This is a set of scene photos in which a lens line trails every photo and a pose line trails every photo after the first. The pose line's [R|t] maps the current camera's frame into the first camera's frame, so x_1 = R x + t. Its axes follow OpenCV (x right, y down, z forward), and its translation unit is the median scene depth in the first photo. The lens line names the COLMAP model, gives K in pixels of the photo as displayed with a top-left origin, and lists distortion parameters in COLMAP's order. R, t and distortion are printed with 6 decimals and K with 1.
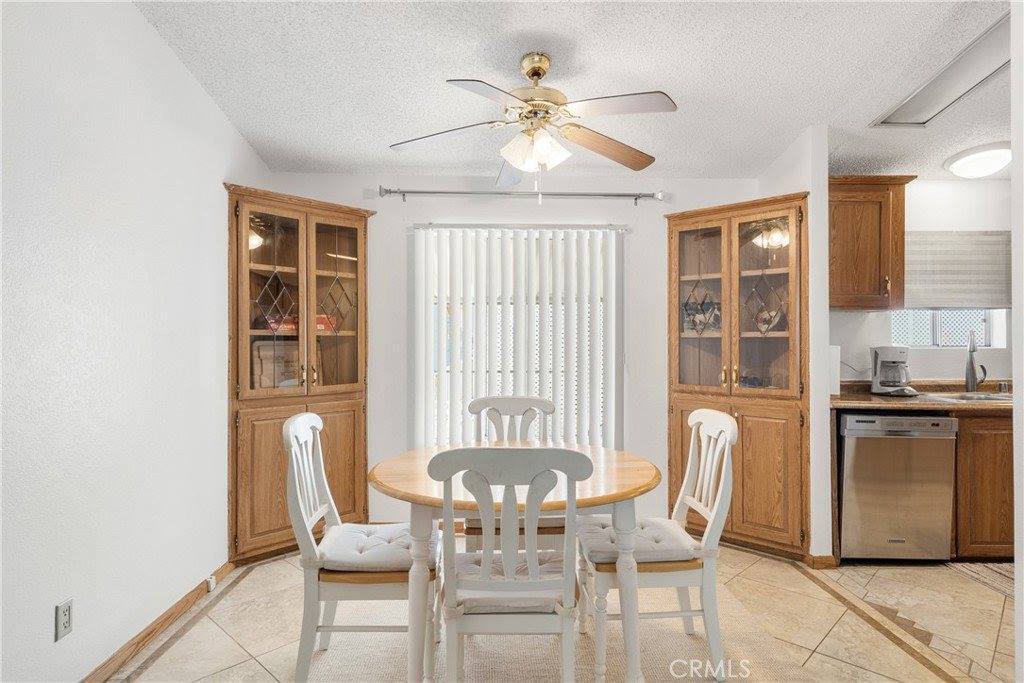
lens RADIAL K [[562.2, 0, 512.0], [0, 562.2, 341.5], [0, 0, 1]] dist [-0.000485, 0.000414]
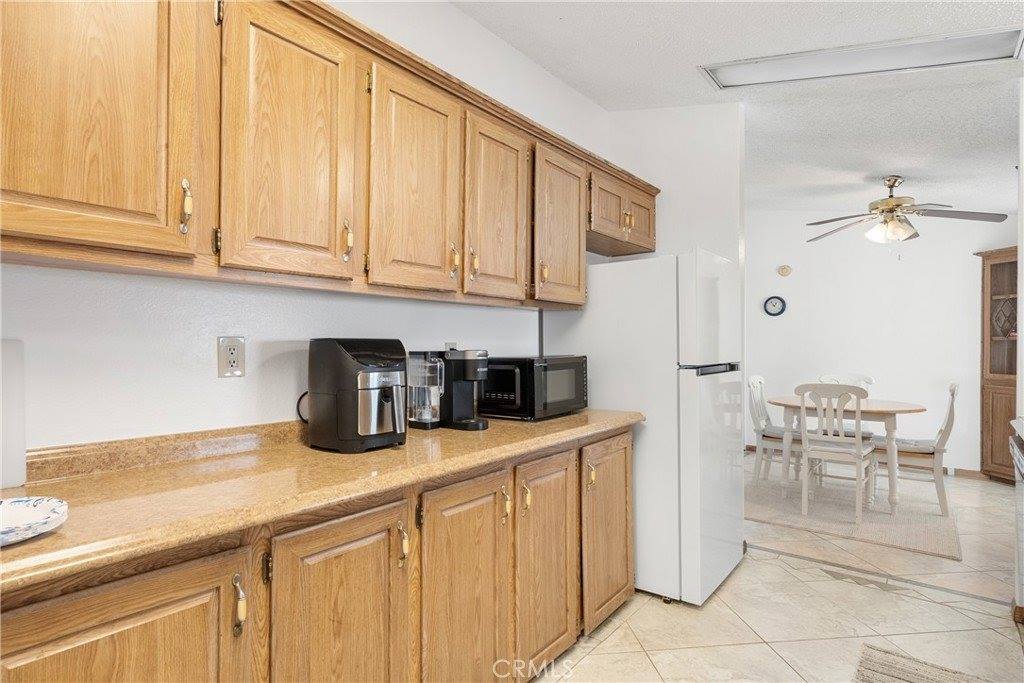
lens RADIAL K [[537.1, 0, 512.2], [0, 537.1, 347.5], [0, 0, 1]] dist [0.000458, 0.000419]
pose [[-0.639616, 0.002561, -0.768690, 1.596500], [-0.001676, 0.999987, 0.004726, 0.005043], [0.768693, 0.004311, -0.639604, 0.912102]]
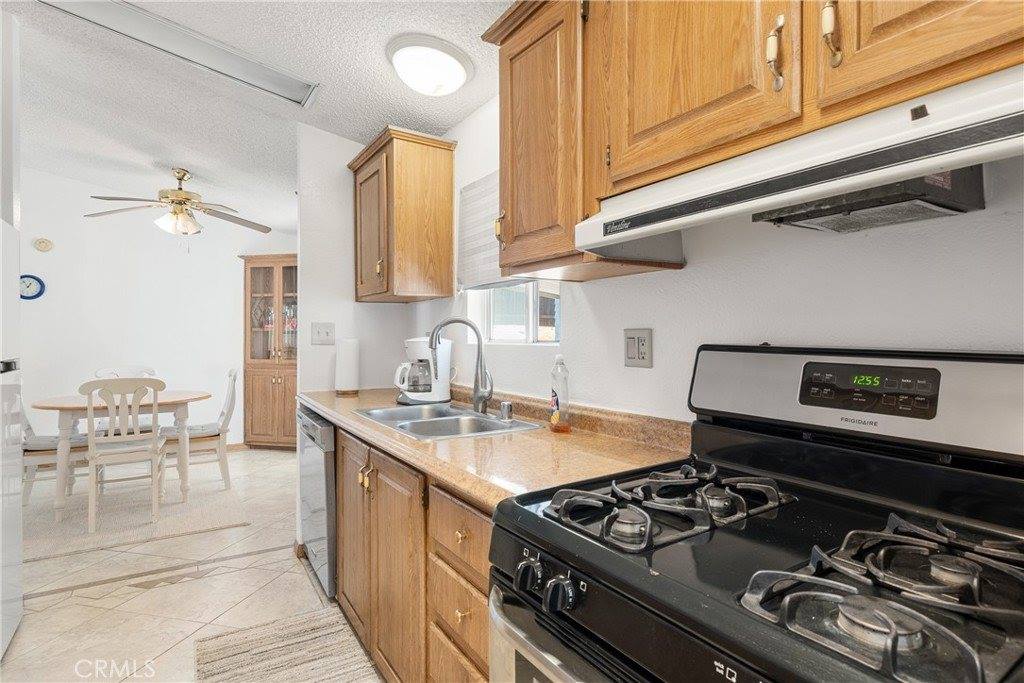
lens RADIAL K [[538.7, 0, 513.5], [0, 538.7, 333.5], [0, 0, 1]] dist [0.002142, 0.000481]
pose [[0.509066, -0.002943, -0.860723, 1.566463], [0.000191, 0.999995, -0.003307, 0.003920], [0.860728, 0.001519, 0.509064, 0.816723]]
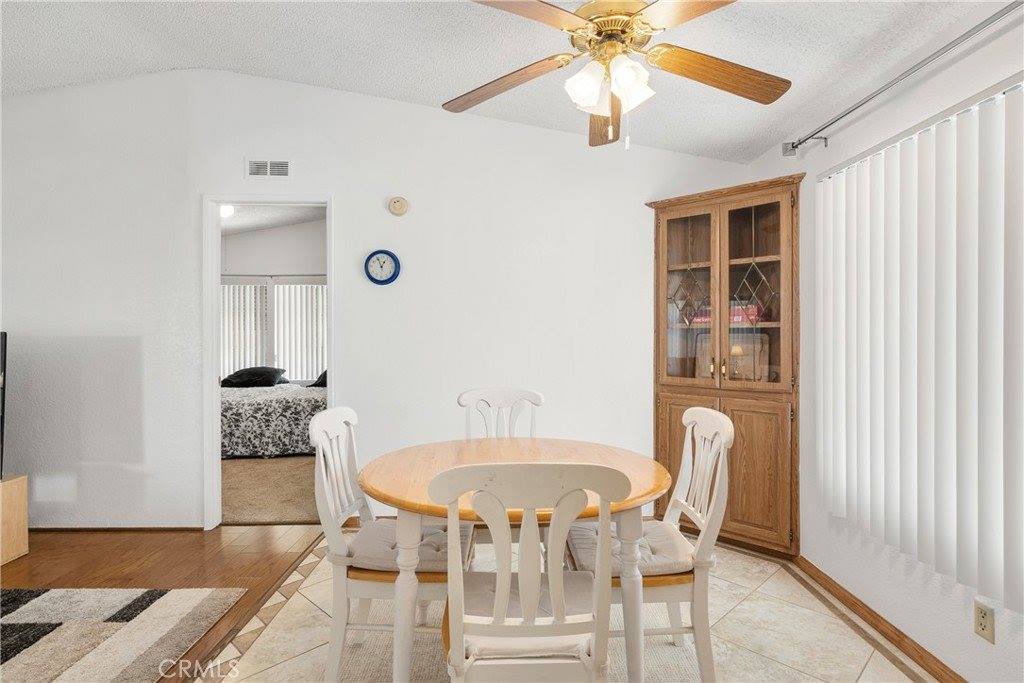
lens RADIAL K [[538.7, 0, 513.5], [0, 538.7, 333.5], [0, 0, 1]] dist [0.002142, 0.000481]
pose [[-0.015872, 0.001585, -0.999873, 0.620813], [-0.000204, 0.999999, 0.001588, -0.002313], [0.999874, 0.000230, -0.015872, 0.690974]]
